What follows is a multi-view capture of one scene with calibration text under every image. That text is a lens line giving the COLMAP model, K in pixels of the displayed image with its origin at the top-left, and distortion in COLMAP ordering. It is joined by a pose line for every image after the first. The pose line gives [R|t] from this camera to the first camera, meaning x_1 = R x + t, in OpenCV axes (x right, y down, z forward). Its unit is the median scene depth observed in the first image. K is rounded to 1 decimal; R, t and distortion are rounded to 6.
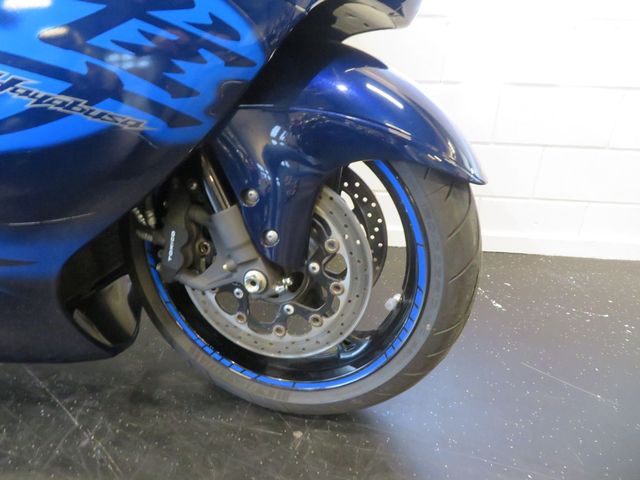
lens RADIAL K [[457.9, 0, 320.0], [0, 457.9, 240.0], [0, 0, 1]] dist [-0.005893, -0.003441]
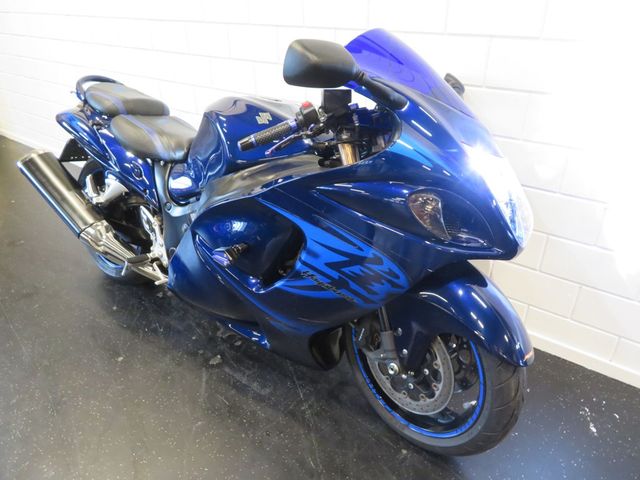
lens RADIAL K [[466.1, 0, 320.0], [0, 466.1, 240.0], [0, 0, 1]] dist [0.007057, 0.002538]
pose [[0.849646, 0.234151, -0.472519, 0.374001], [-0.221480, 0.971607, 0.083221, -0.499340], [0.478589, 0.033945, 0.877382, -0.858199]]
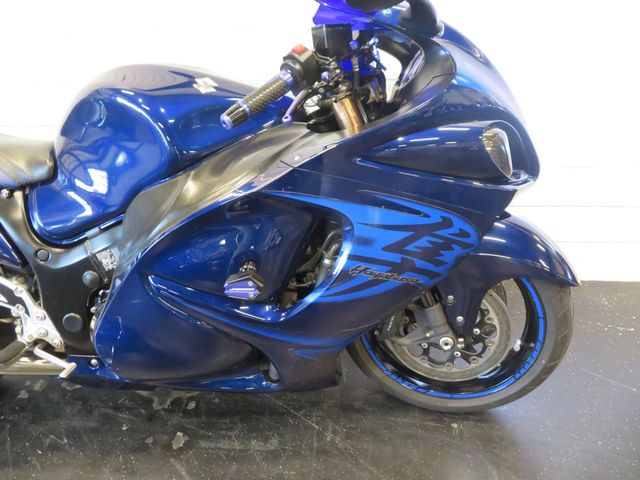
lens RADIAL K [[469.6, 0, 316.7], [0, 469.6, 237.0], [0, 0, 1]] dist [-0.006019, 0.001232]
pose [[0.998525, -0.050550, 0.019799, -0.594153], [0.049455, 0.997405, 0.052329, -0.391118], [-0.022392, -0.051273, 0.998434, -0.683154]]
